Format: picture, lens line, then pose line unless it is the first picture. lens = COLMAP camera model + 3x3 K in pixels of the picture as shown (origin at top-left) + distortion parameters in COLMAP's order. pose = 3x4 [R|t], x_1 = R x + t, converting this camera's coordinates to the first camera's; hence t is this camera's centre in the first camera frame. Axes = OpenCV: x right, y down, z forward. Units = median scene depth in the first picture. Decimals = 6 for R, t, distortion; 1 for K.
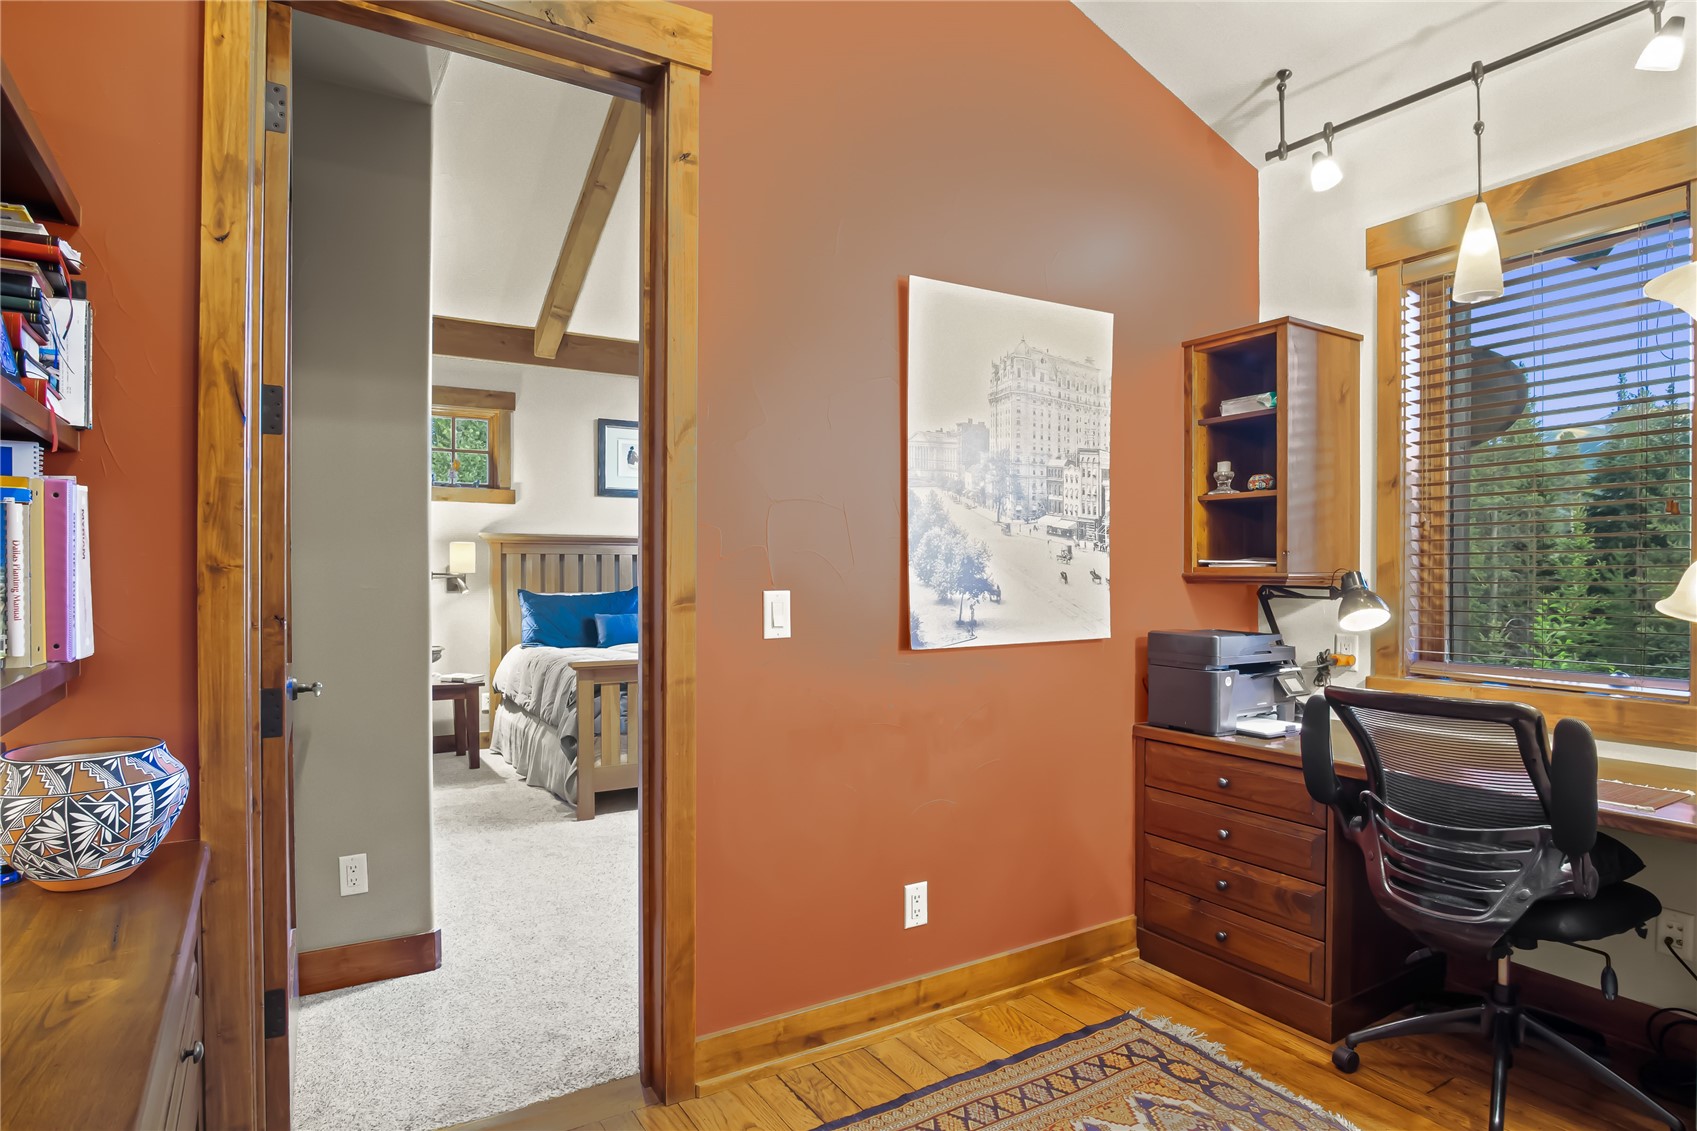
lens RADIAL K [[912.7, 0, 852.4], [0, 912.7, 585.0], [0, 0, 1]] dist [-0.036893, 0.010139]
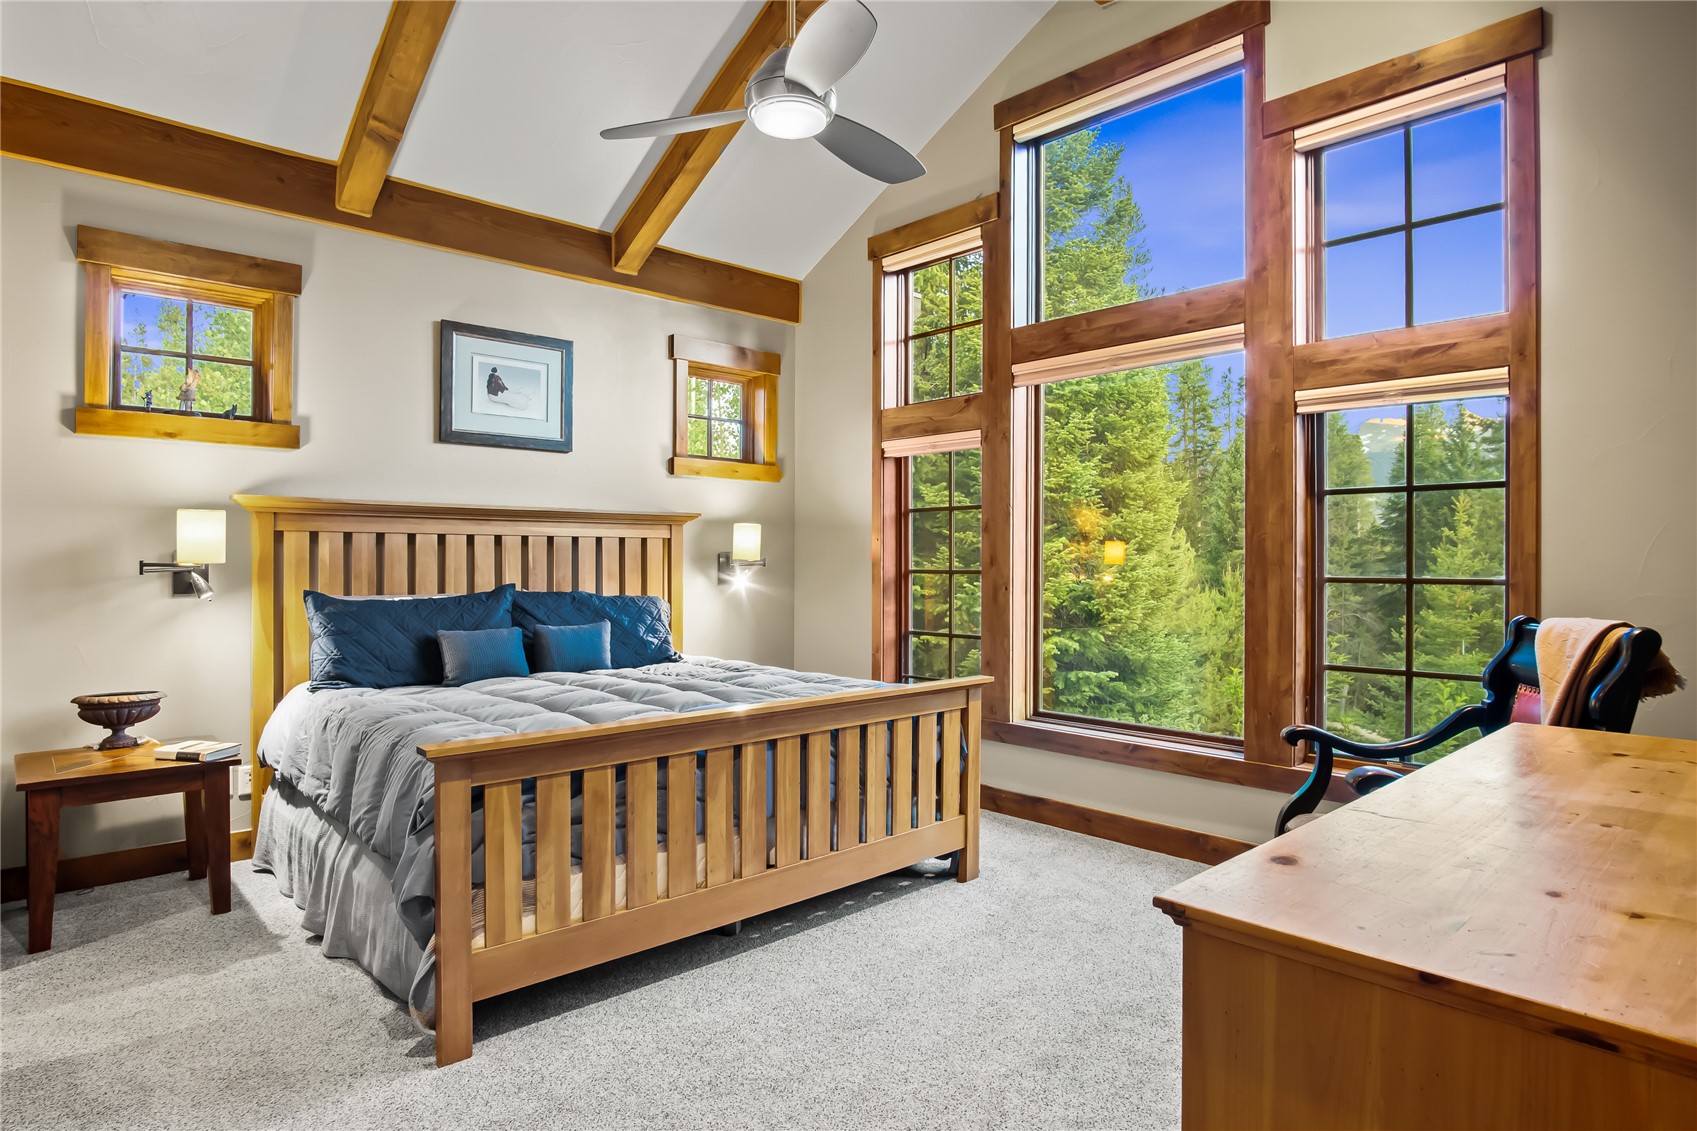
lens RADIAL K [[949.0, 0, 848.5], [0, 949.0, 565.5], [0, 0, 1]] dist [-0.030638, 0.002133]
pose [[0.984413, 0.001342, 0.175868, -0.129559], [0.000606, 0.999939, -0.011023, -0.004975], [-0.175872, 0.010958, 0.984352, 0.342362]]
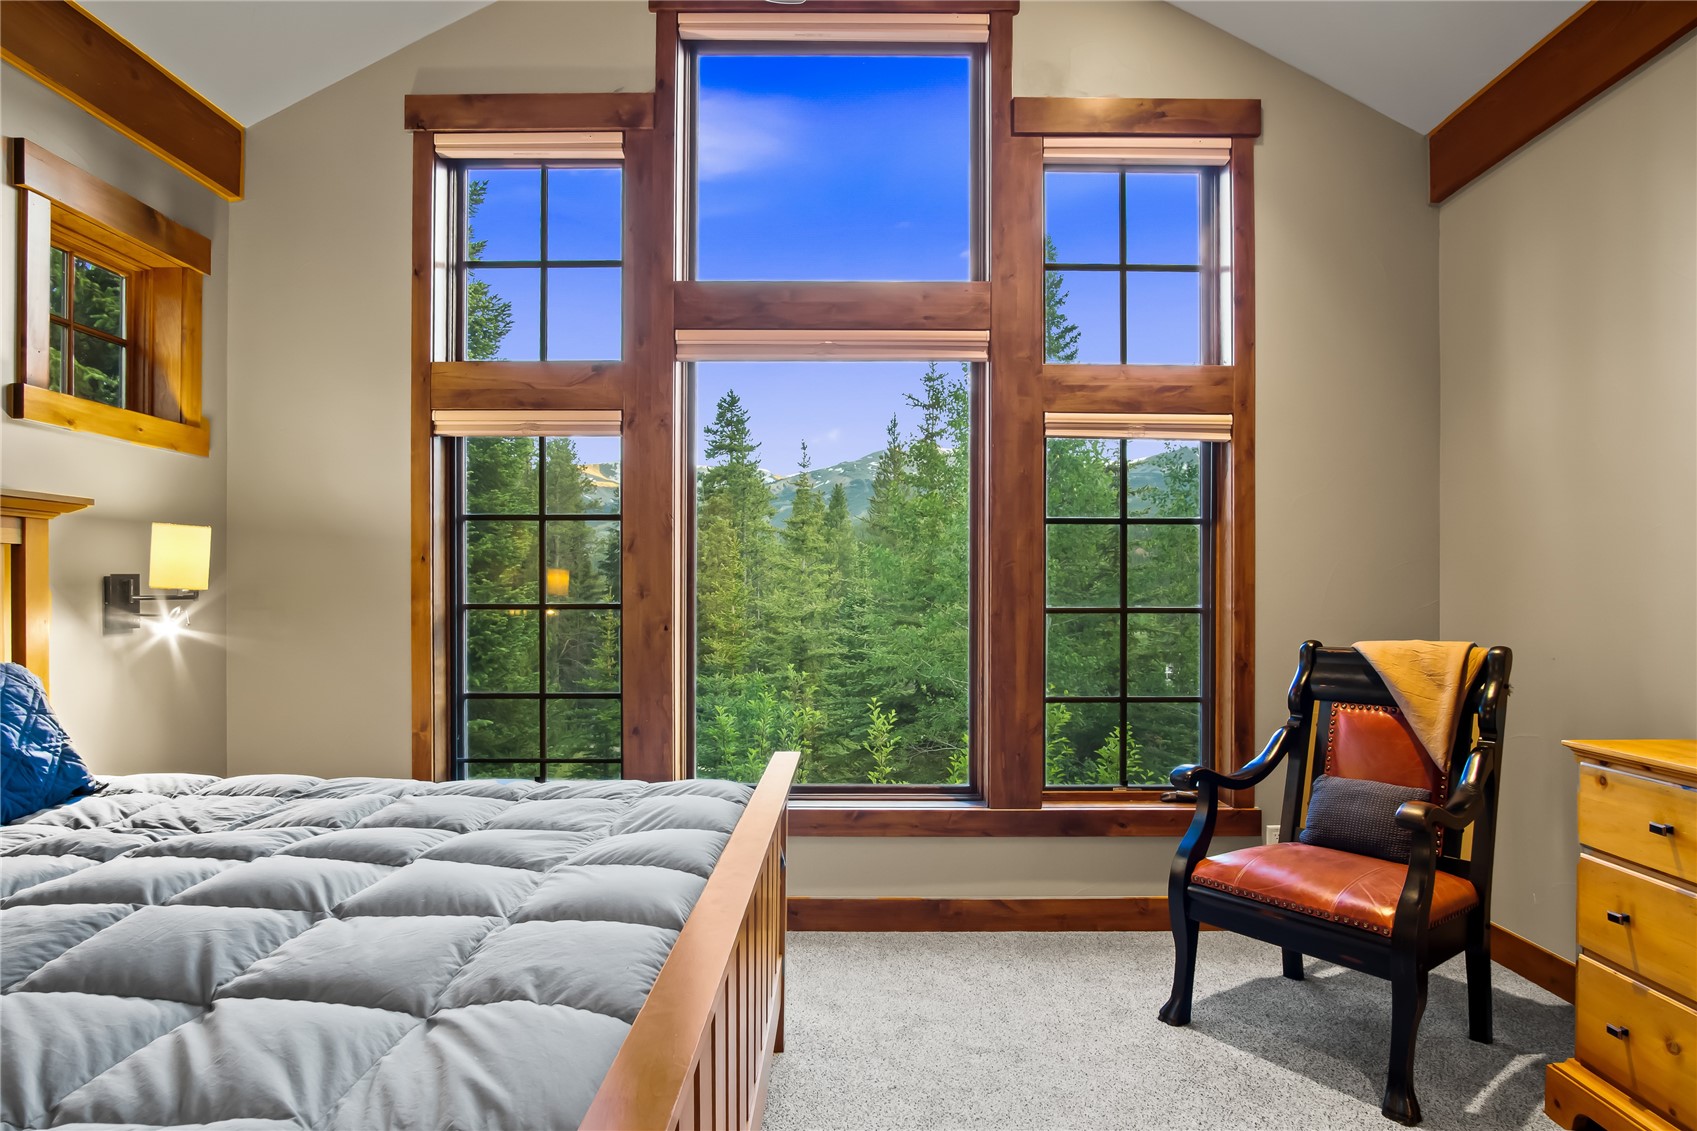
lens RADIAL K [[938.7, 0, 850.3], [0, 938.7, 599.7], [0, 0, 1]] dist [-0.030885, 0.011554]
pose [[0.541578, -0.003412, 0.840644, -1.238797], [0.011937, 0.999922, -0.003632, -0.029469], [-0.840566, 0.012002, 0.541576, 2.731330]]
